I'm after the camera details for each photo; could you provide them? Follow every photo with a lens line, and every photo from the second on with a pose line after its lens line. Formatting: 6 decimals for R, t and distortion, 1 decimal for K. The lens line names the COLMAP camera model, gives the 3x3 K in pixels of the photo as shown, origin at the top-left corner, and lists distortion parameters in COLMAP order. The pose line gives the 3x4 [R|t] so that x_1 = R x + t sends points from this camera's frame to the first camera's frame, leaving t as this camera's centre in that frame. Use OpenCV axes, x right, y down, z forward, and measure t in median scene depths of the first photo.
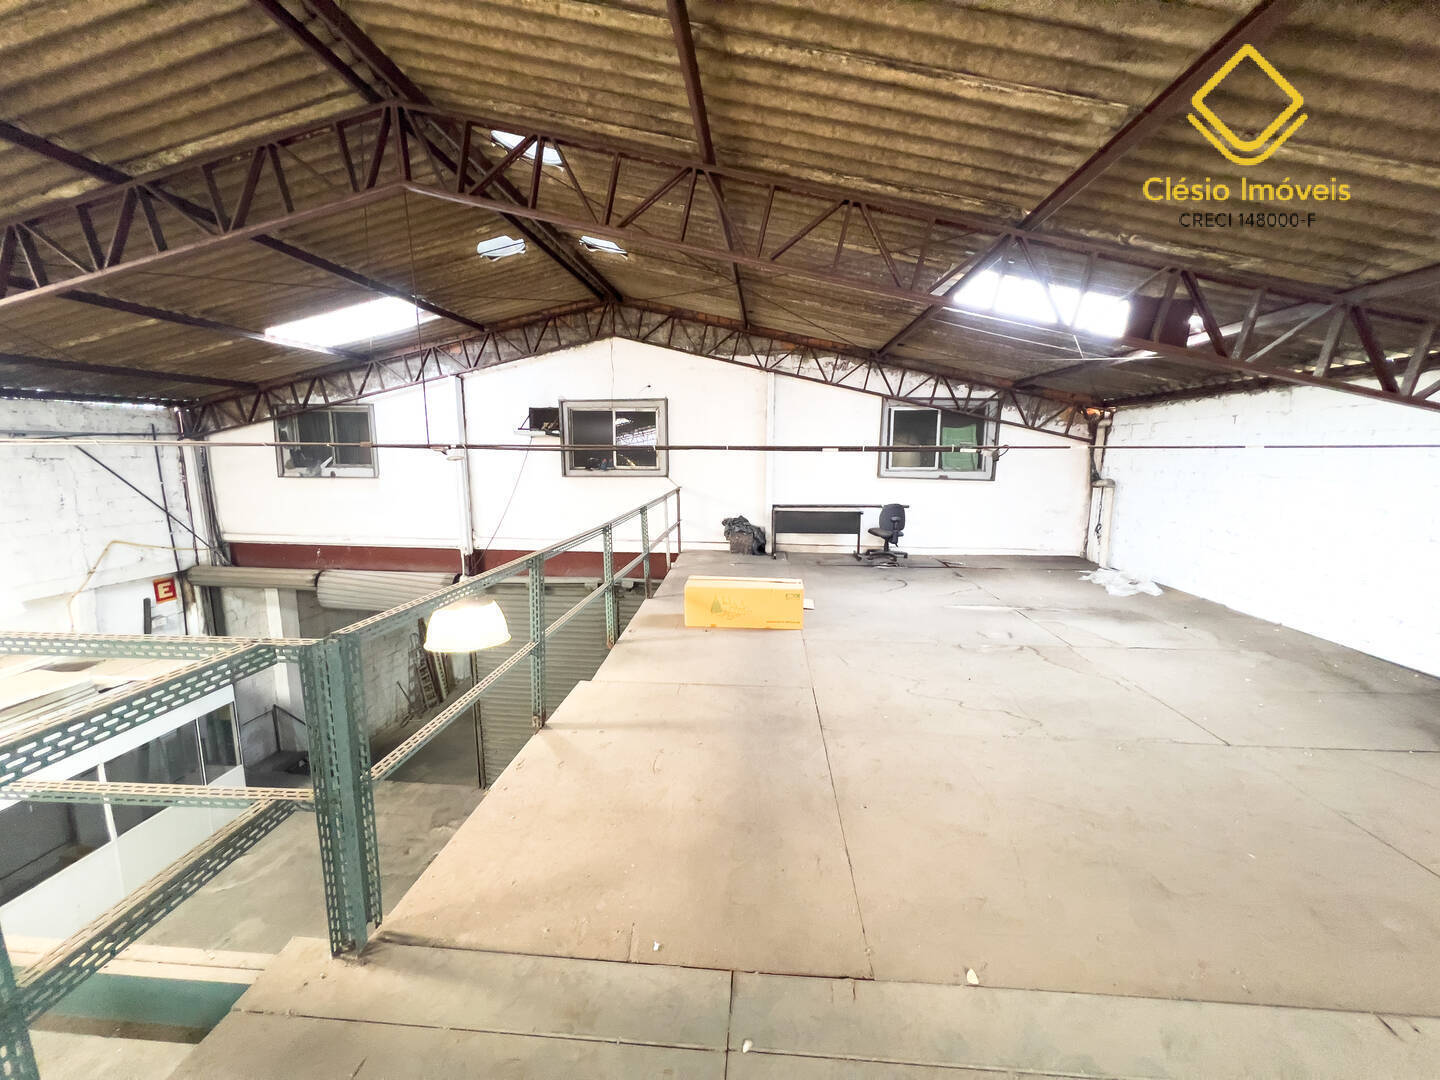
lens RADIAL K [[574.1, 0, 721.6], [0, 574.1, 543.3], [0, 0, 1]] dist [0.001211, -0.000765]
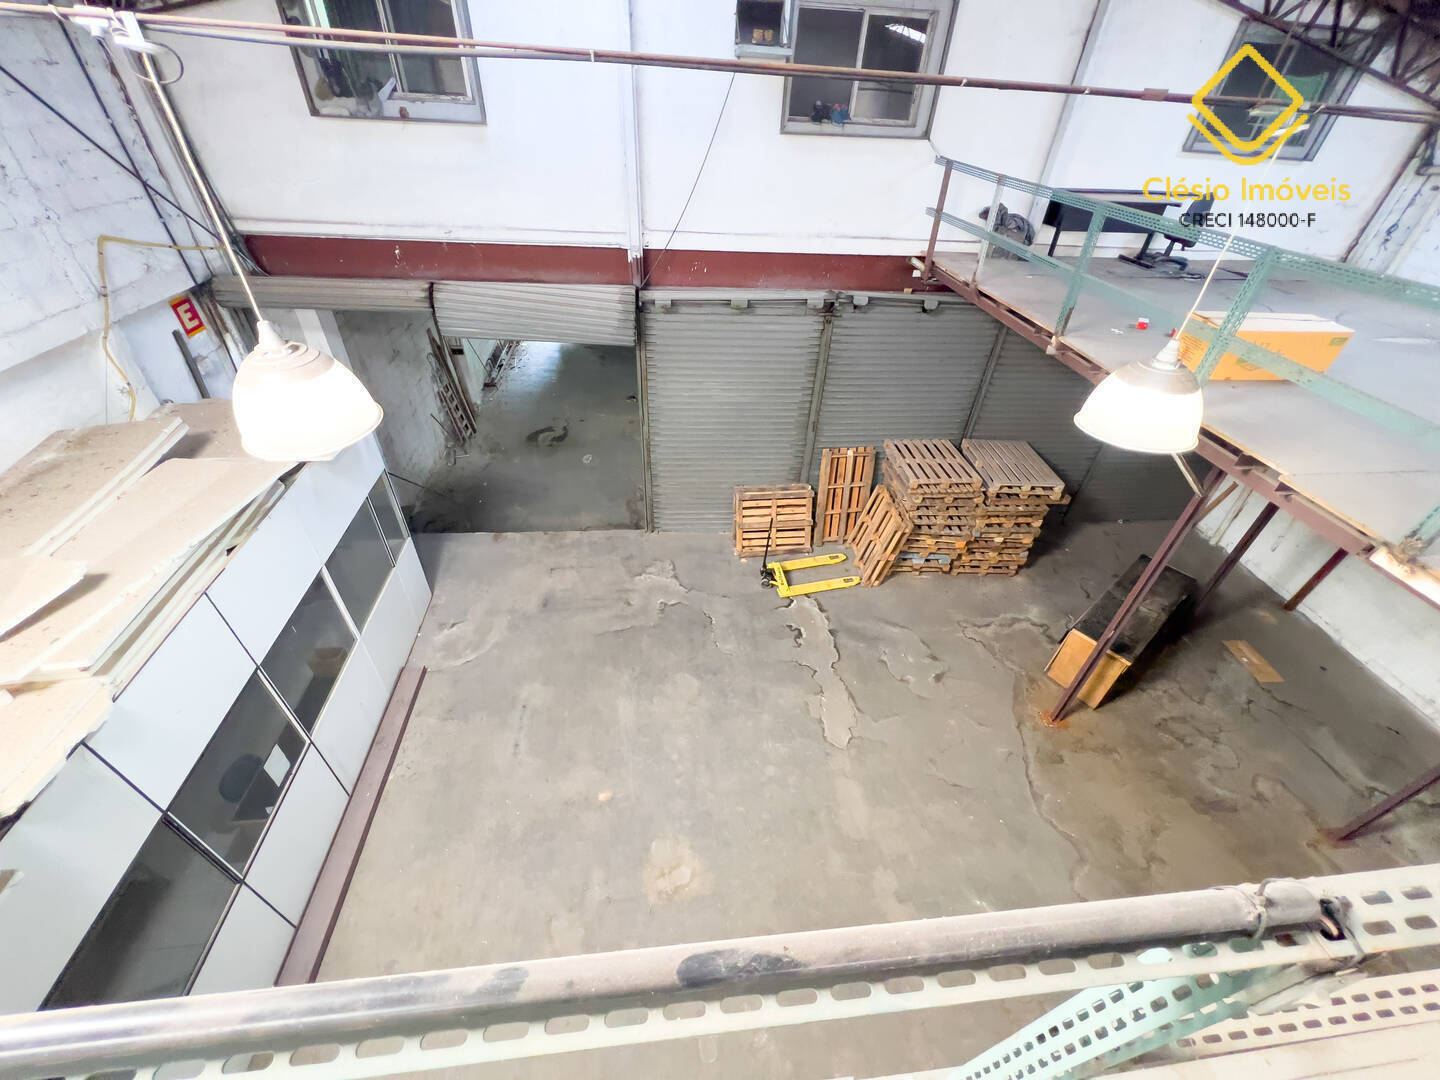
lens RADIAL K [[574.1, 0, 721.6], [0, 574.1, 543.3], [0, 0, 1]] dist [0.001211, -0.000765]
pose [[0.980899, -0.086869, 0.174043, -0.499875], [-0.011377, 0.867588, 0.497153, -0.029681], [-0.194184, -0.489637, 0.850028, 0.176190]]
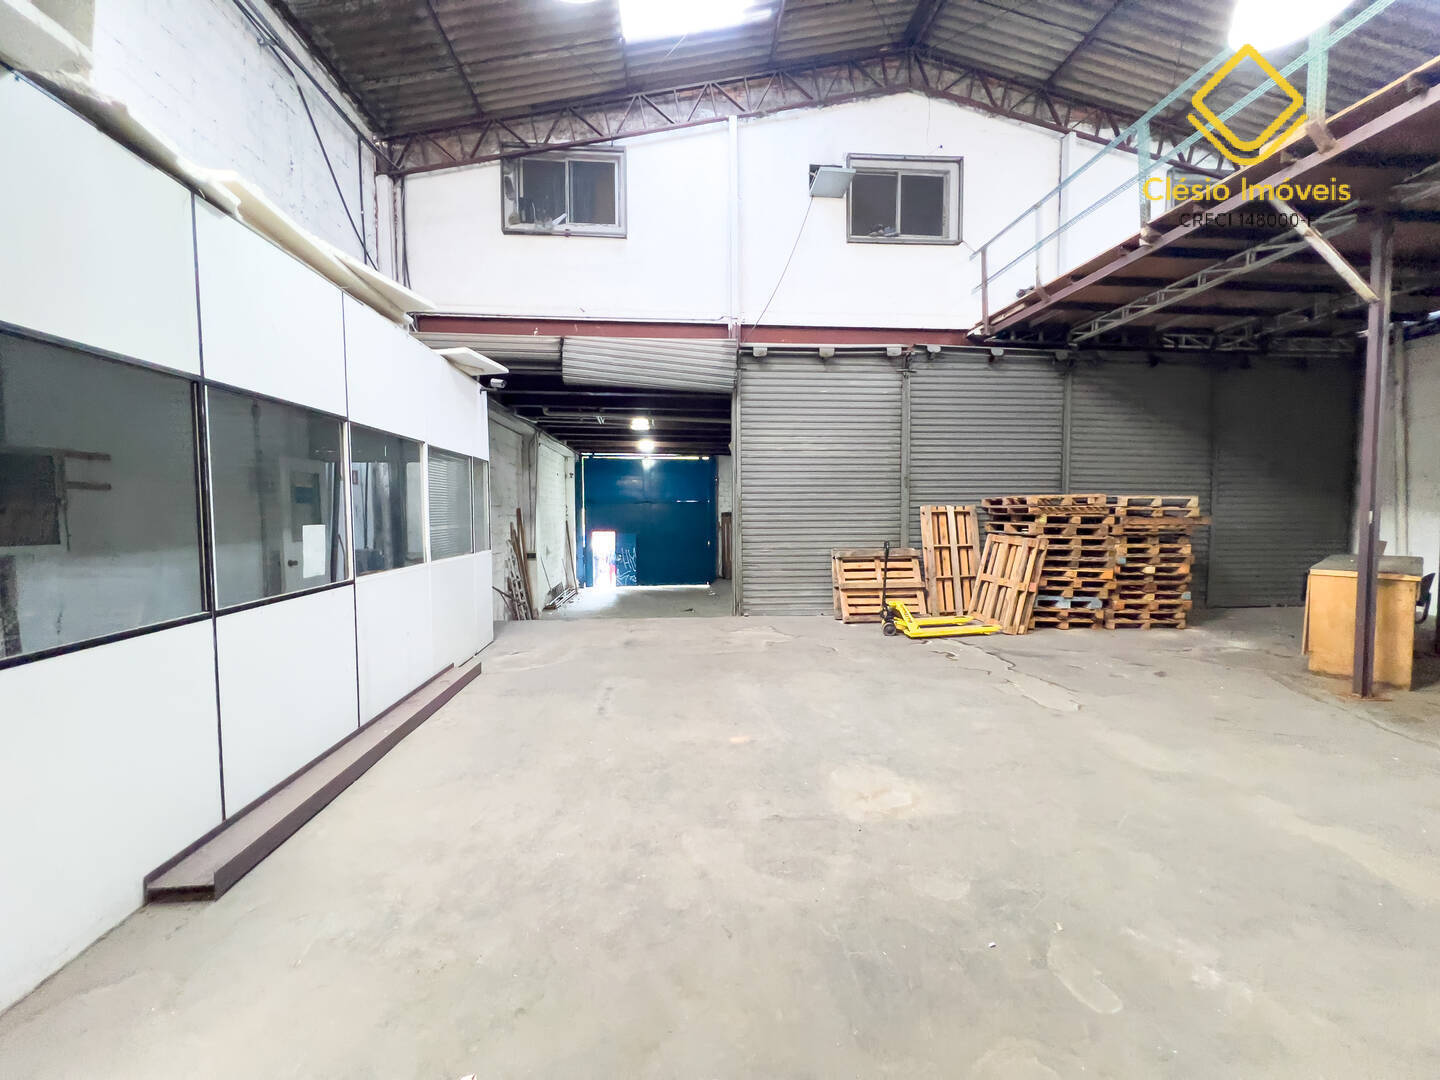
lens RADIAL K [[574.1, 0, 721.6], [0, 574.1, 543.3], [0, 0, 1]] dist [0.001211, -0.000765]
pose [[0.985553, -0.017507, 0.168462, -0.620290], [0.034222, 0.994712, -0.096838, 0.431518], [-0.165875, 0.101204, 0.980940, 0.189320]]
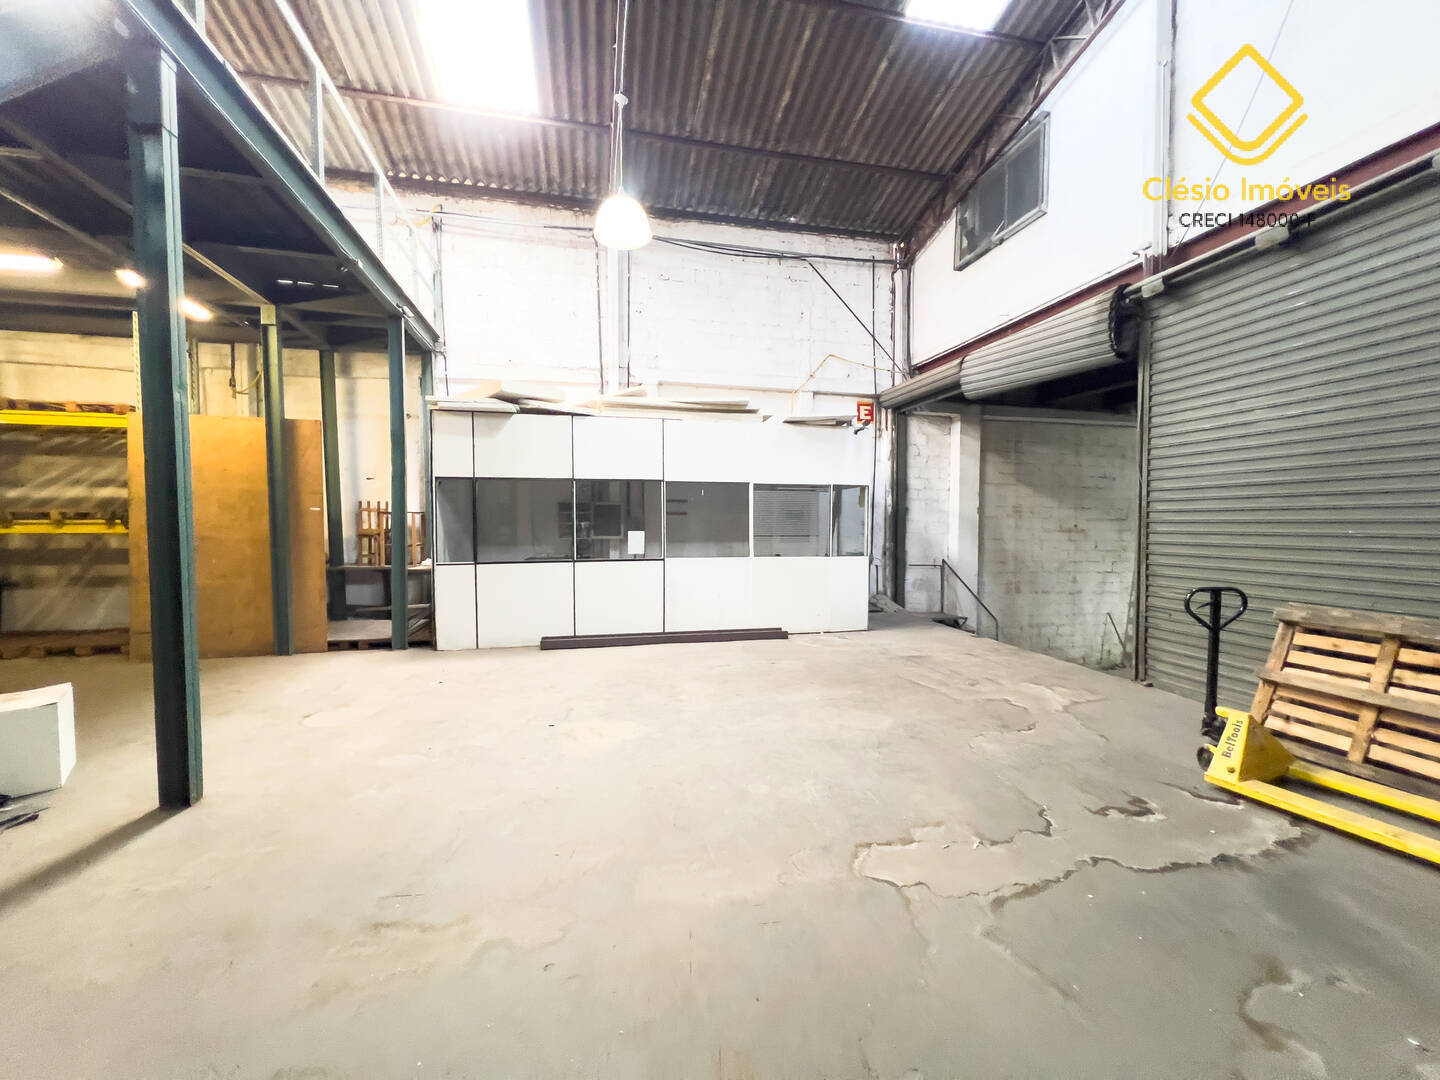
lens RADIAL K [[574.1, 0, 721.6], [0, 574.1, 543.3], [0, 0, 1]] dist [0.001211, -0.000765]
pose [[0.309077, 0.032447, -0.950483, -0.009694], [-0.148914, 0.988741, -0.014670, 0.387724], [0.939306, 0.146074, 0.310429, 0.446232]]
